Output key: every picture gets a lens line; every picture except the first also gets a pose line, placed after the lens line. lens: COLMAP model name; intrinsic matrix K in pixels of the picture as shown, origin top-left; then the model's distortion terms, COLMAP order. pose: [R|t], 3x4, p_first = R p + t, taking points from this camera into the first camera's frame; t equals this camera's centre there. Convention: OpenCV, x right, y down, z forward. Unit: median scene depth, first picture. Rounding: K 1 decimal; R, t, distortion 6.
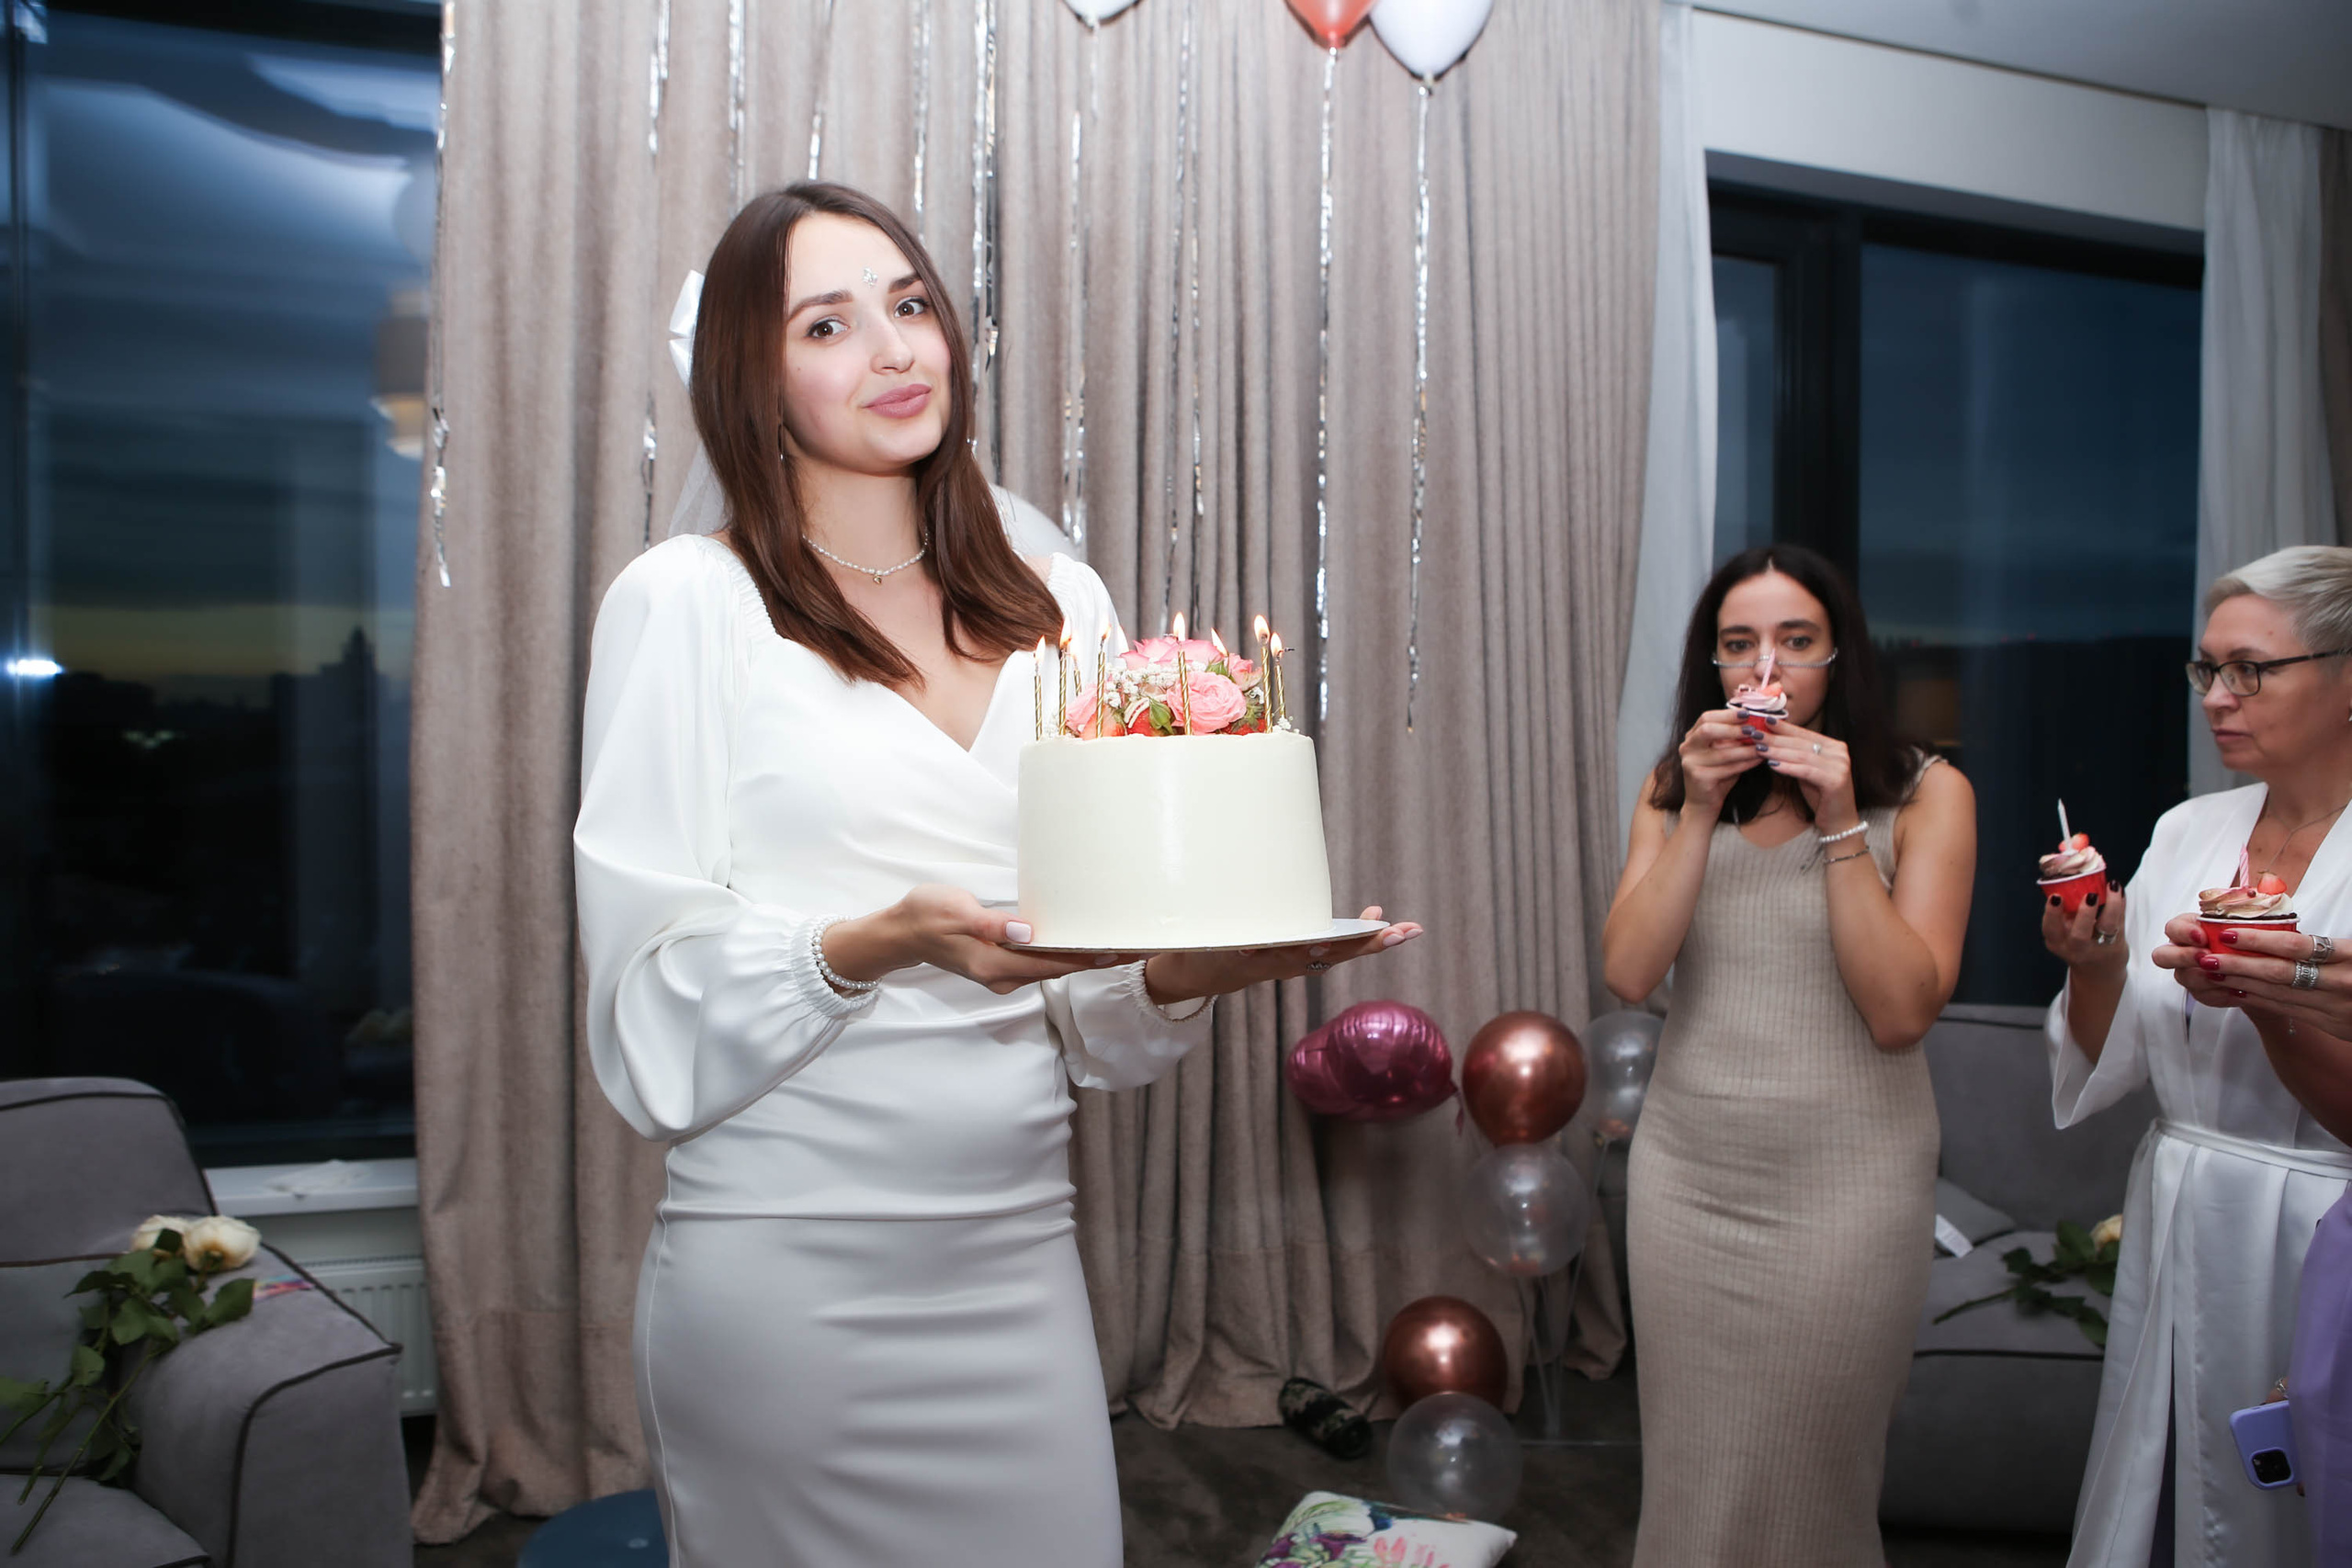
lens RADIAL K [[1621.4, 0, 1182.4], [0, 1621.4, 787.4], [0, 0, 1]] dist [-0.099482, 0.070969]
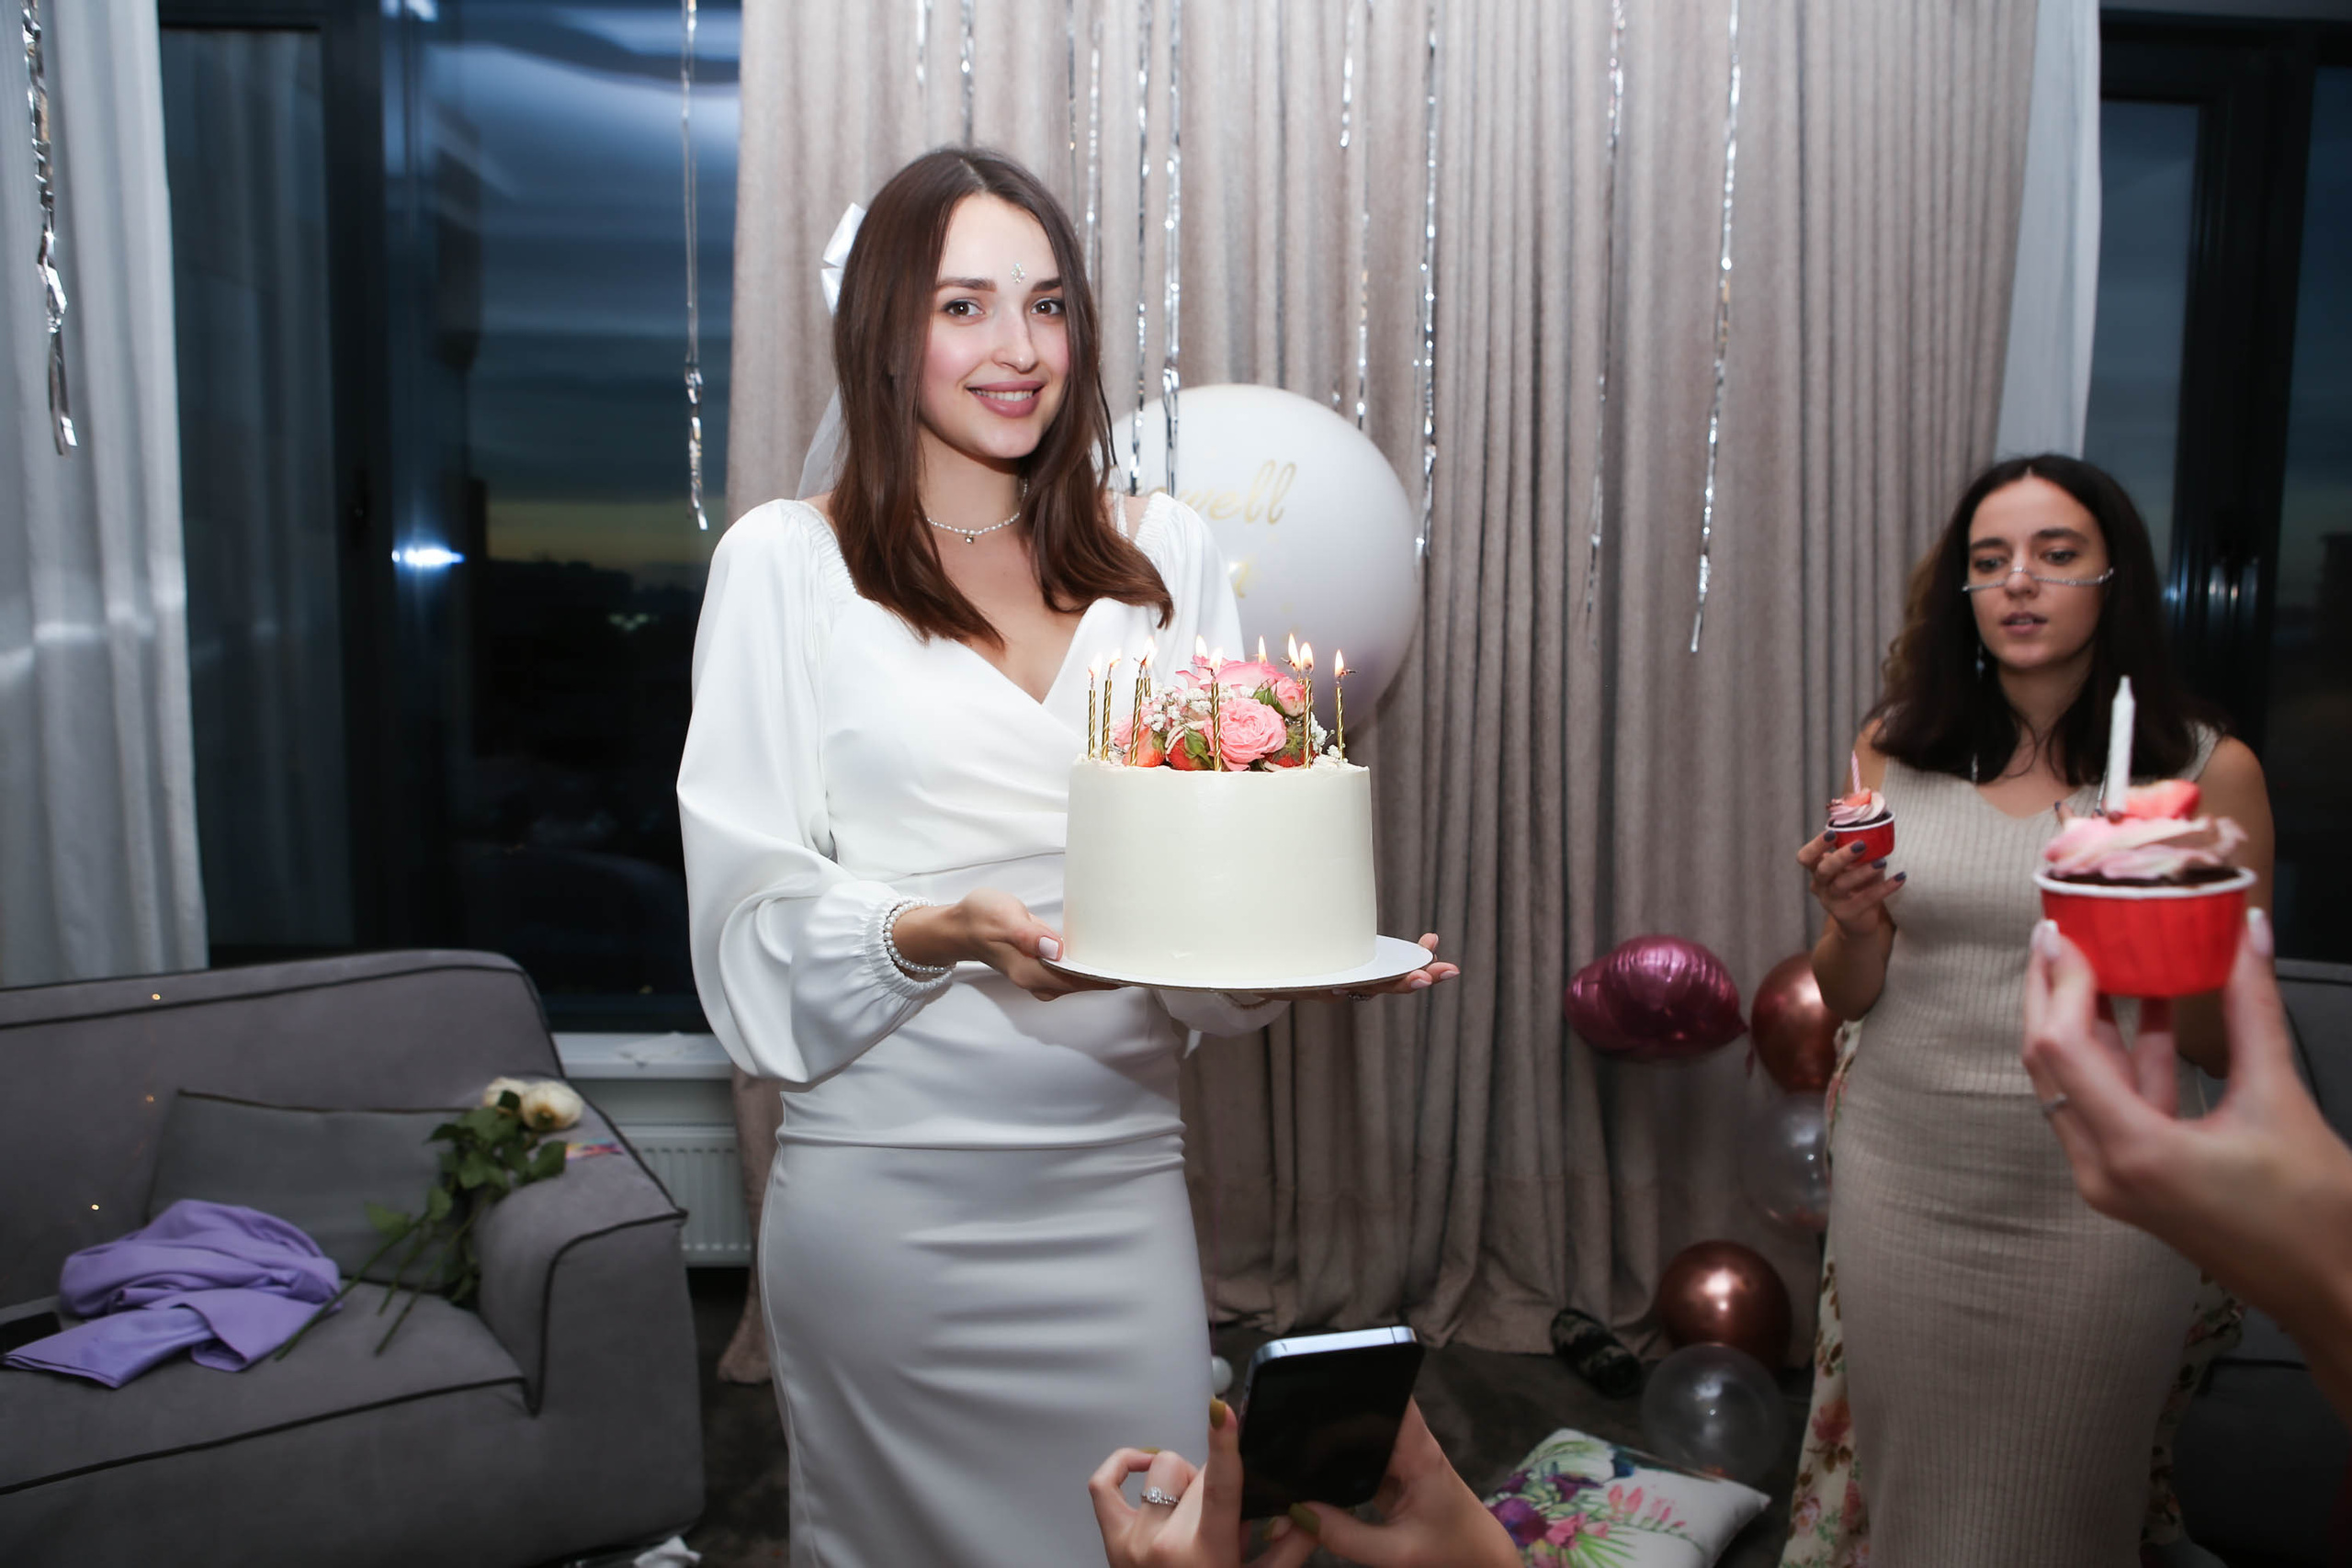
lens RADIAL K [[1621.4, 0, 1182.4], [0, 1621.4, 787.4], [0, 0, 1]] dist [-0.099482, 0.070969]
pose [[0.968909, 0.027695, -0.245863, 0.072331], [-0.010319, 0.997374, 0.071683, -0.017482], [0.247202, -0.066917, 0.966650, 0.016184]]
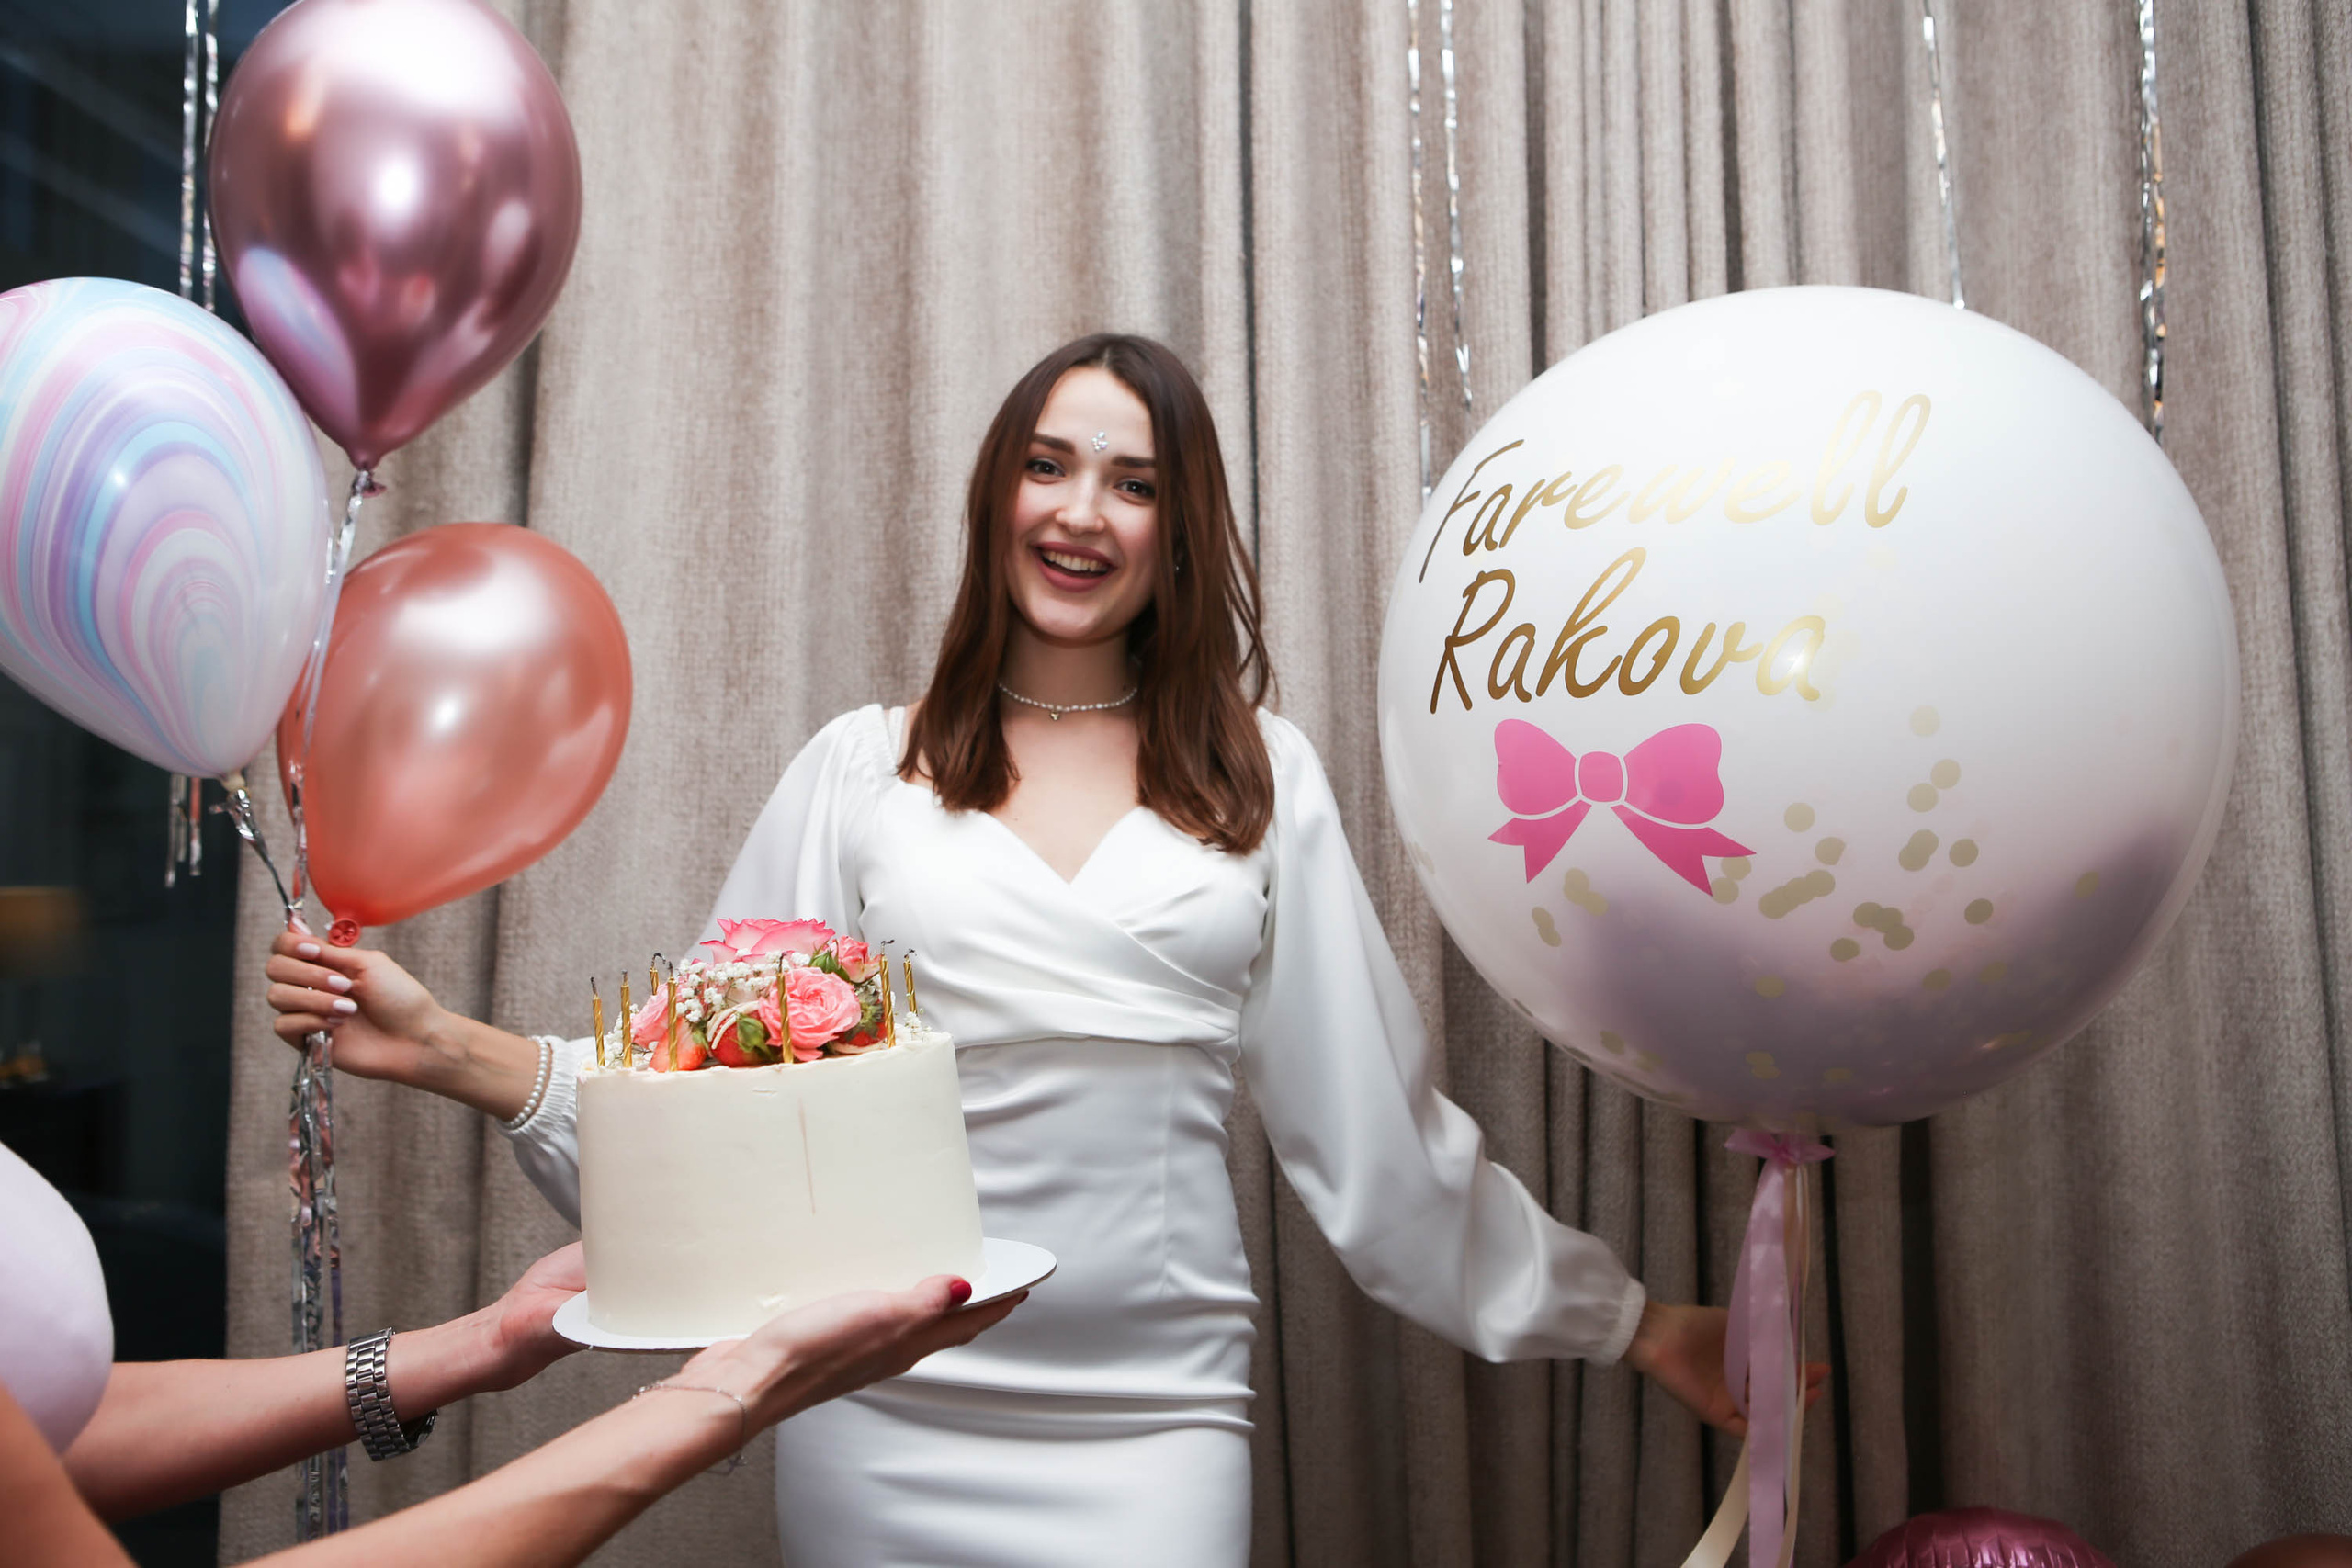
lens RADIAL K [[2014.8, 0, 1183.3], [0, 2014.8, 787.7], [0, 0, 1]] dist [-0.091594, 0.117698]
pose [[0.933901, -0.024057, -0.356721, 0.091806], [-0.004006, 0.996967, -0.077723, -0.012158], [0.357508, 0.074015, 0.930972, 0.365650]]
